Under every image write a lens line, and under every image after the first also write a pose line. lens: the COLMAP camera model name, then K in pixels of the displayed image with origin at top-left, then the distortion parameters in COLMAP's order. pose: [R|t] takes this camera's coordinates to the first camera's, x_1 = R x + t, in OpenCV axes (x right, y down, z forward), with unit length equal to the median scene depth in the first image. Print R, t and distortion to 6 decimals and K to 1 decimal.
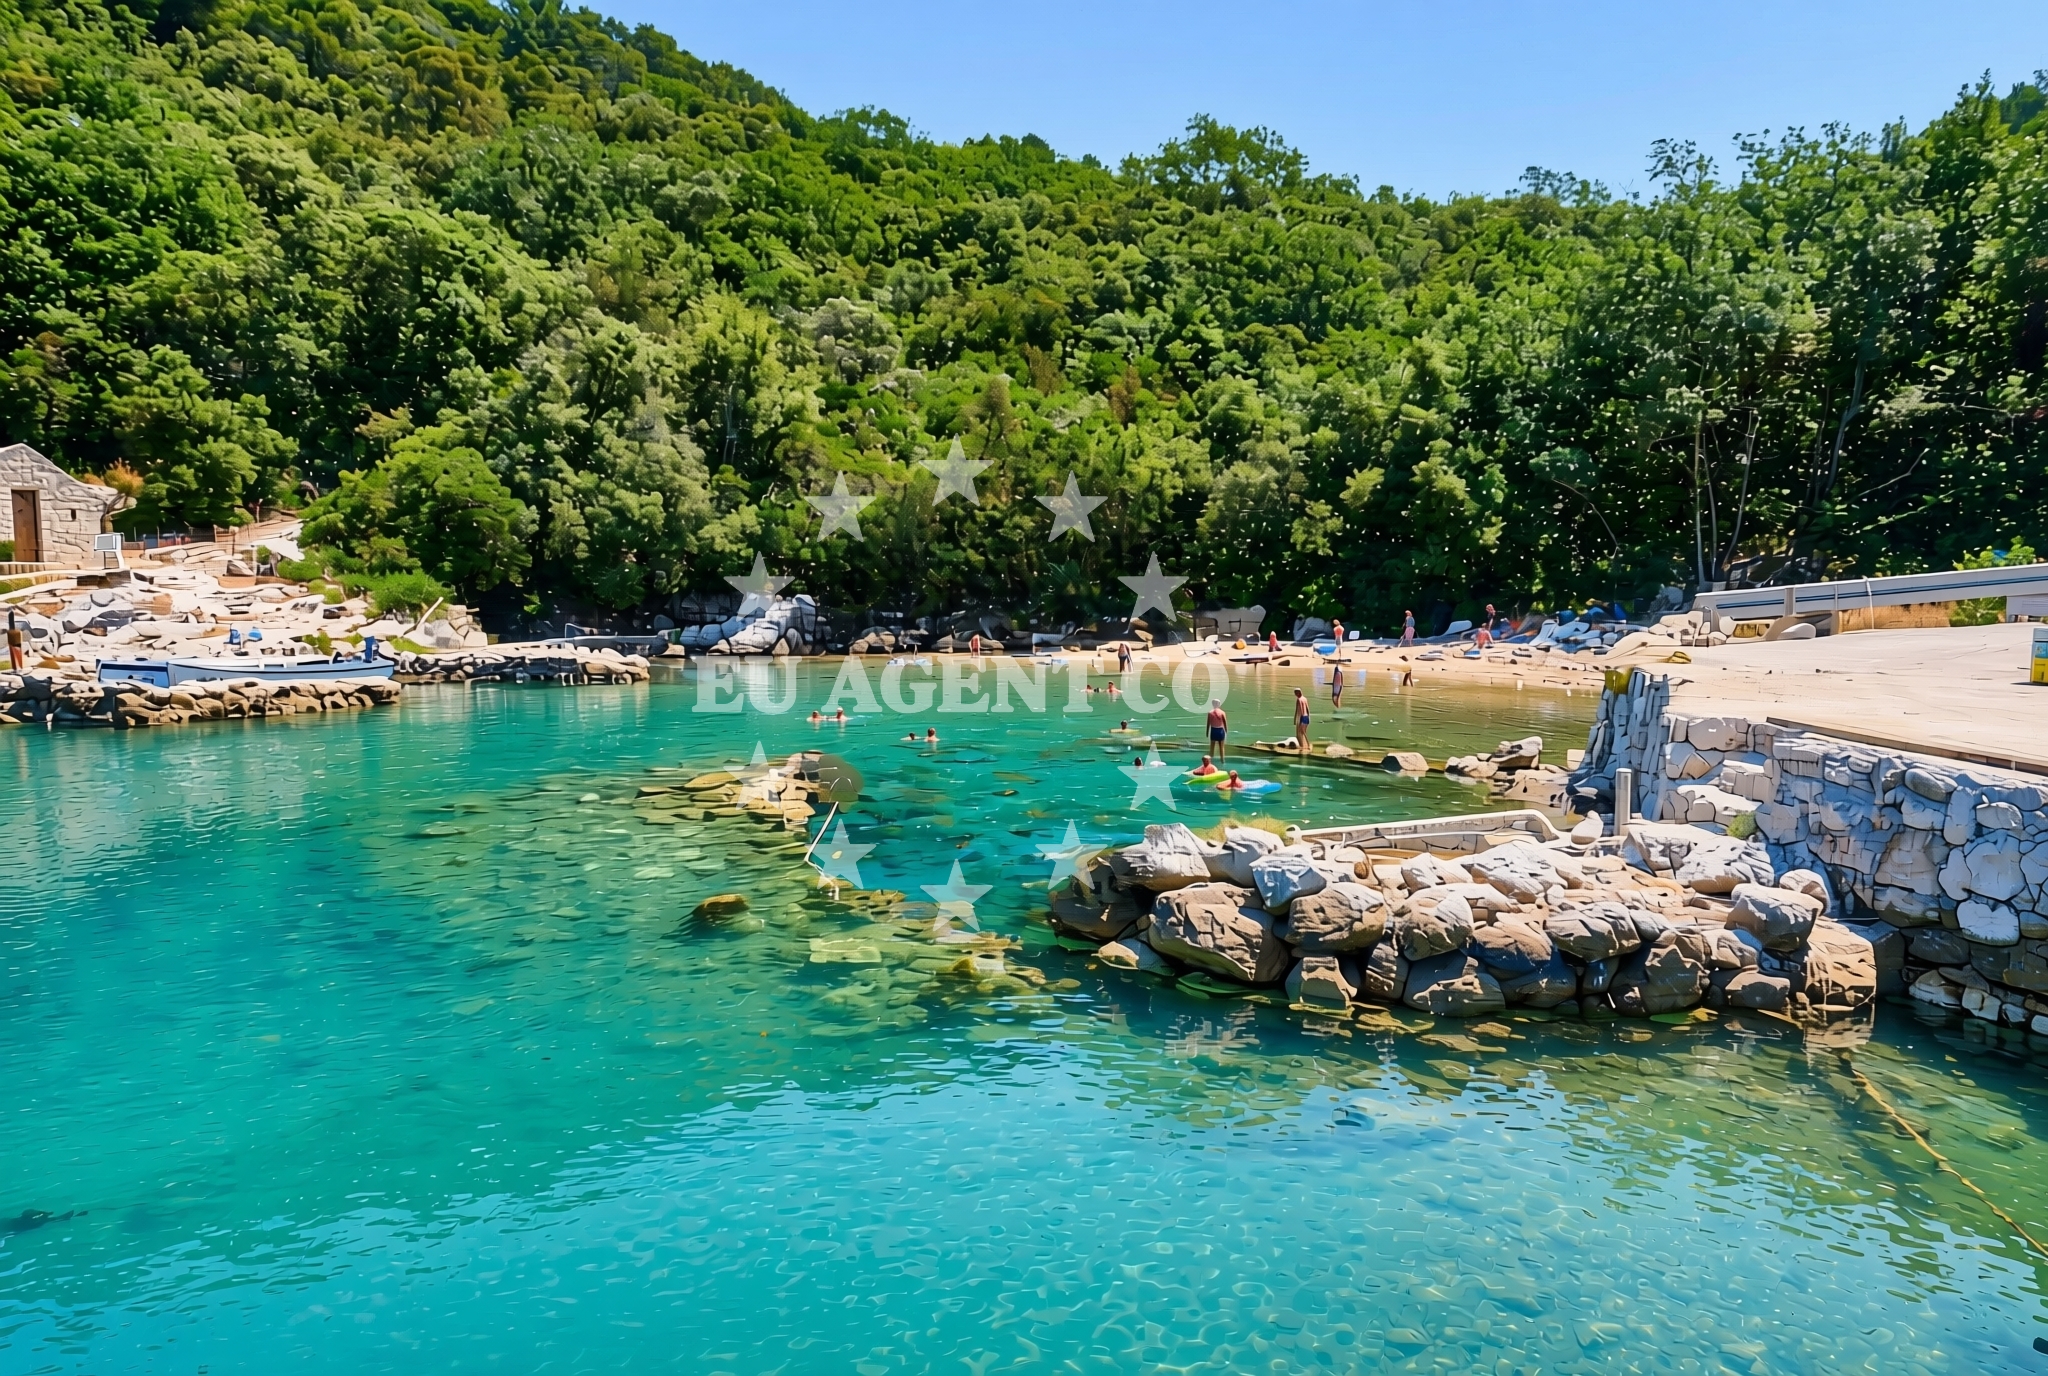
lens RADIAL K [[1455.6, 0, 1020.3], [0, 1455.6, 727.5], [0, 0, 1]] dist [-0.004526, -0.096592]
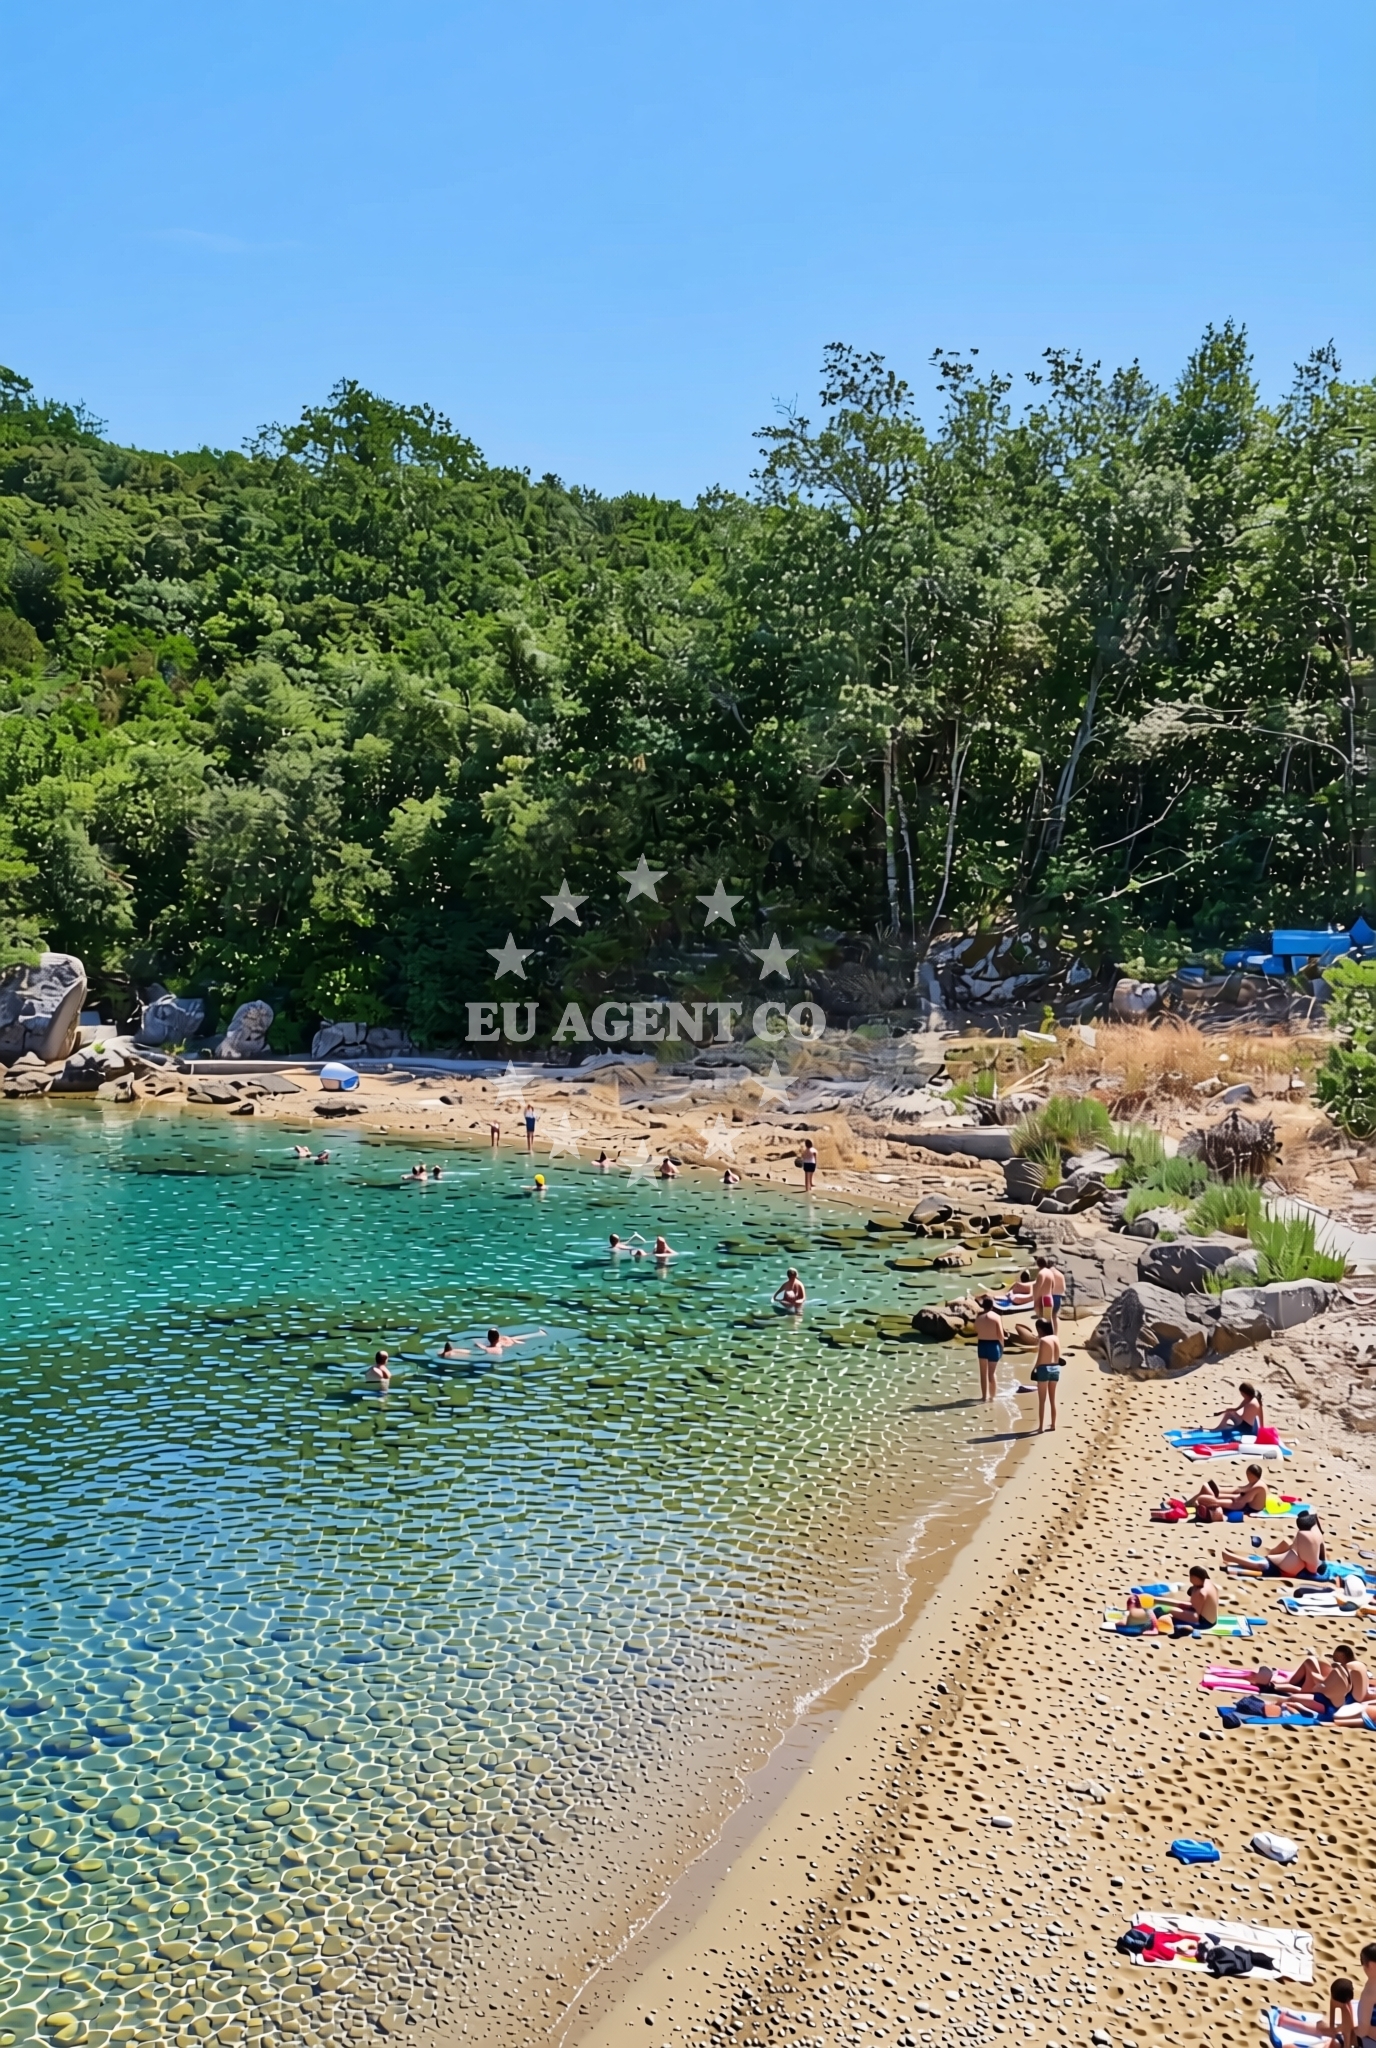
lens RADIAL K [[1455.6, 0, 688.0], [0, 1455.6, 1024.0], [0, 0, 1]] dist [-0.004526, -0.096592]
pose [[0.957293, -0.014208, 0.288772, 0.160120], [0.020173, 0.999640, -0.017689, -0.060469], [-0.288416, 0.022759, 0.957235, 0.333060]]
